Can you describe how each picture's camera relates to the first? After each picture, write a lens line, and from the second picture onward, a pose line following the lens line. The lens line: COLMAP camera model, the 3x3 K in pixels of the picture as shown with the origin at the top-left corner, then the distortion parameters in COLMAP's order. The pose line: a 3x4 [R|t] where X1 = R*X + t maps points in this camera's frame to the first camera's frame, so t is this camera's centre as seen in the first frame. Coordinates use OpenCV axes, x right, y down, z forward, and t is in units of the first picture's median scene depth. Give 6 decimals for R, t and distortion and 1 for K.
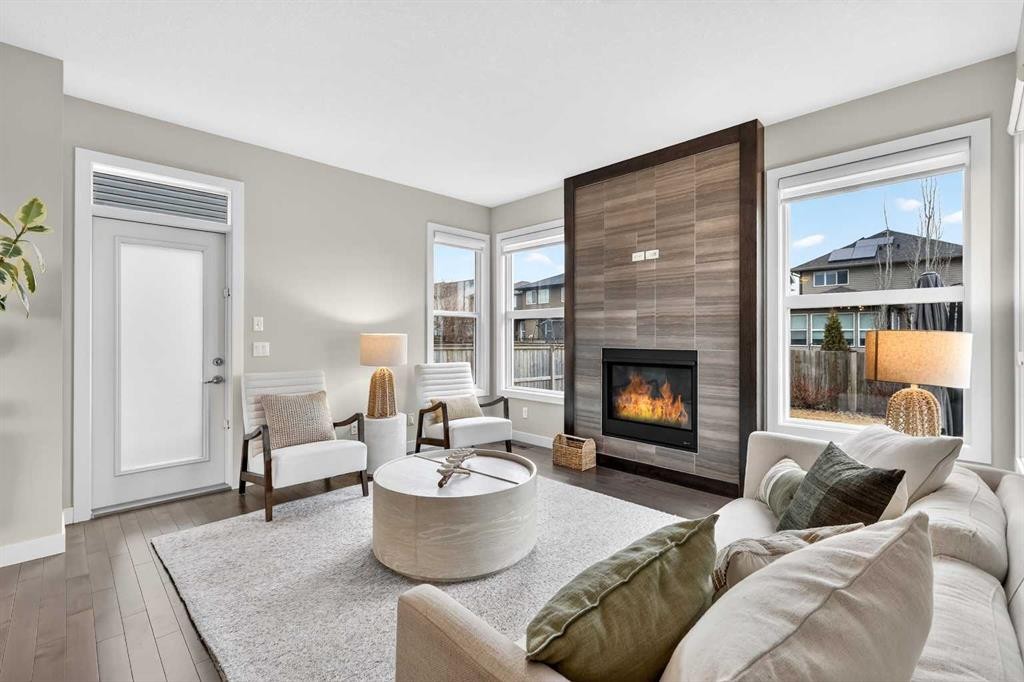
lens RADIAL K [[449.8, 0, 516.8], [0, 449.8, 336.2], [0, 0, 1]] dist [0.000211, 0.000341]
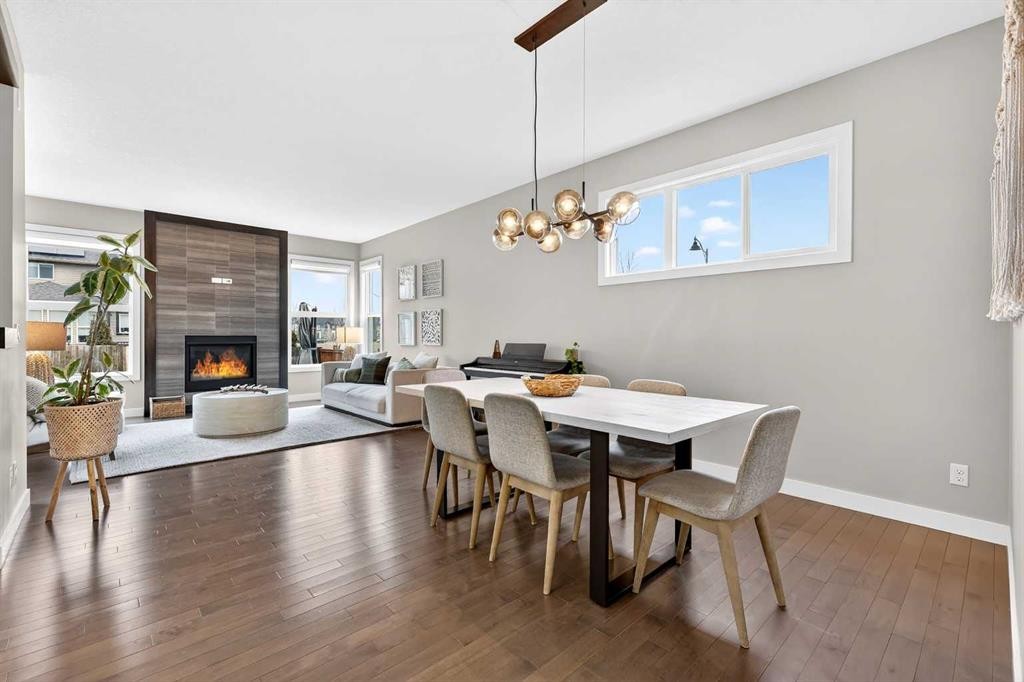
lens RADIAL K [[449.8, 0, 516.8], [0, 449.8, 336.2], [0, 0, 1]] dist [0.000211, 0.000341]
pose [[0.036517, 0.000115, 0.999333, -1.359852], [-0.001584, 0.999999, -0.000057, 0.029283], [-0.999332, -0.001581, 0.036517, -0.181070]]
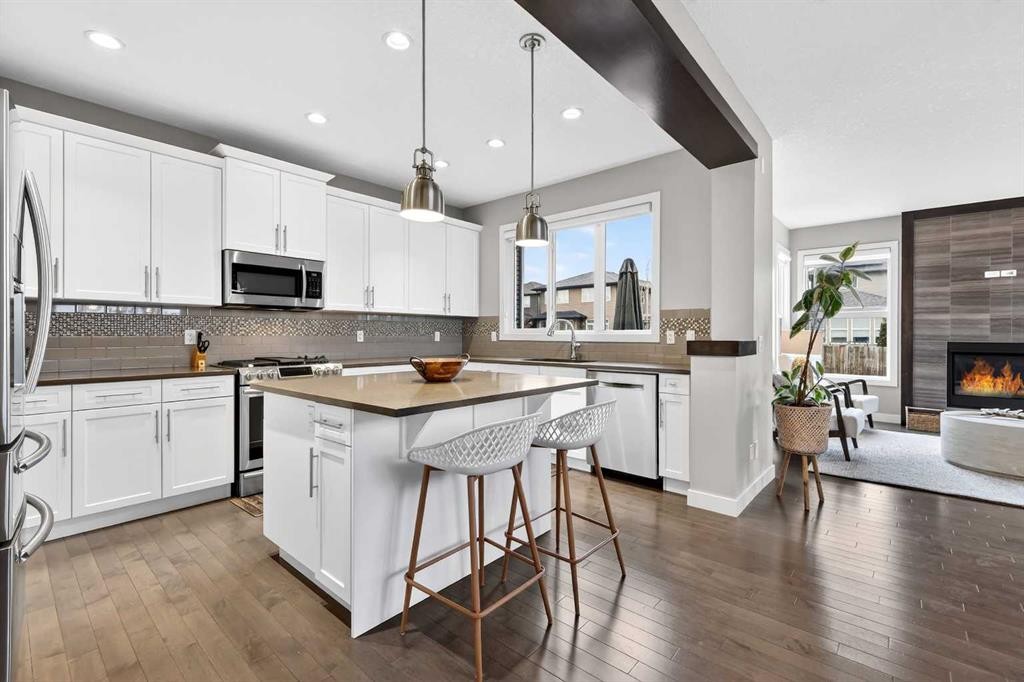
lens RADIAL K [[449.8, 0, 516.8], [0, 449.8, 336.2], [0, 0, 1]] dist [0.000211, 0.000341]
pose [[0.997572, 0.002938, 0.069577, -1.246324], [-0.003232, 0.999986, 0.004120, 0.009033], [-0.069564, -0.004335, 0.997568, -0.254586]]
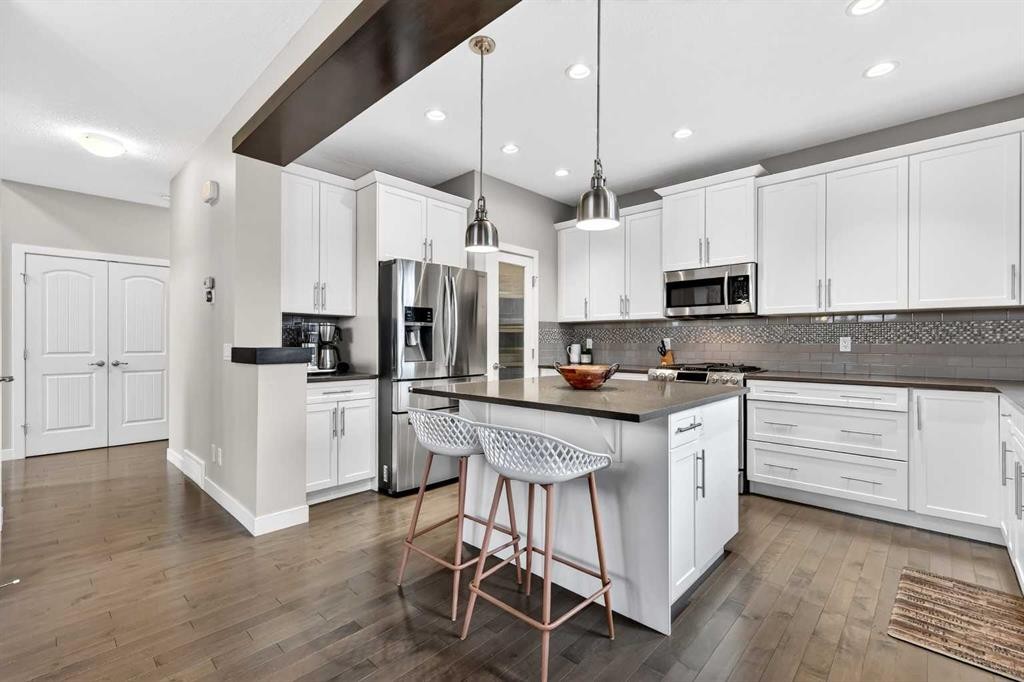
lens RADIAL K [[449.8, 0, 516.8], [0, 449.8, 336.2], [0, 0, 1]] dist [0.000211, 0.000341]
pose [[0.035812, -0.013756, -0.999264, -0.704098], [0.005833, 0.999891, -0.013555, 0.009495], [0.999342, -0.005344, 0.035888, 0.256913]]
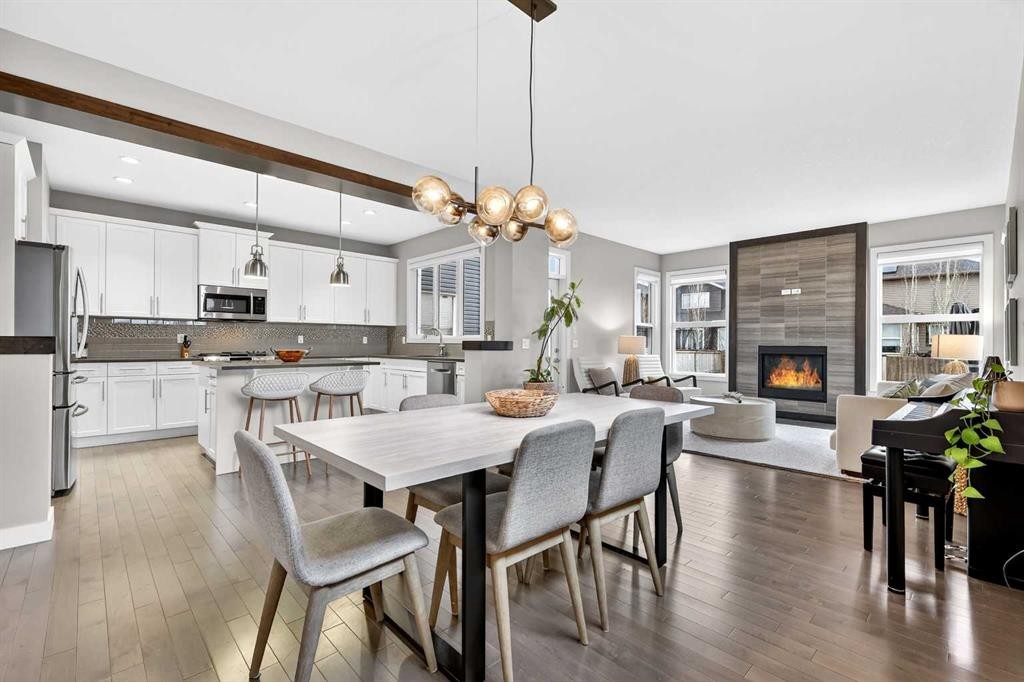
lens RADIAL K [[446.3, 0, 512.0], [0, 446.3, 341.0], [0, 0, 1]] dist [0.026673, -0.020141]
pose [[0.999640, 0.006195, -0.026099, -0.726424], [-0.006321, 0.999969, -0.004759, 0.024935], [0.026069, 0.004922, 0.999648, -0.739748]]
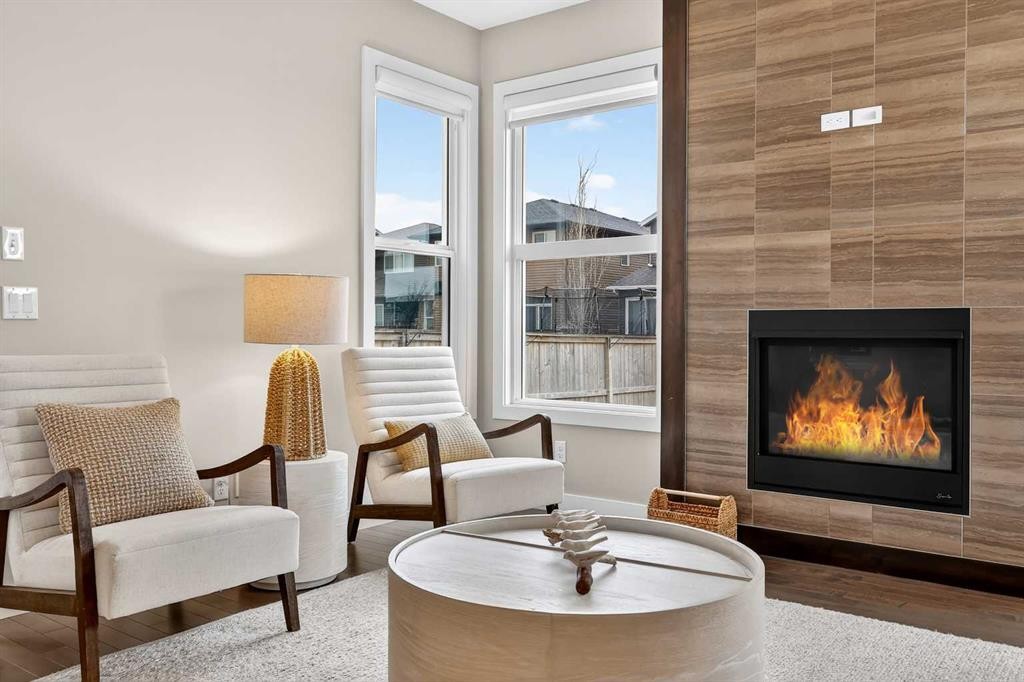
lens RADIAL K [[846.7, 0, 512.0], [0, 846.7, 341.0], [0, 0, 1]] dist [-0.008046, -0.000220]
pose [[0.991069, 0.000964, 0.133349, -0.199918], [-0.002405, 0.999940, 0.010649, 0.053179], [-0.133331, -0.010875, 0.991012, 0.131006]]
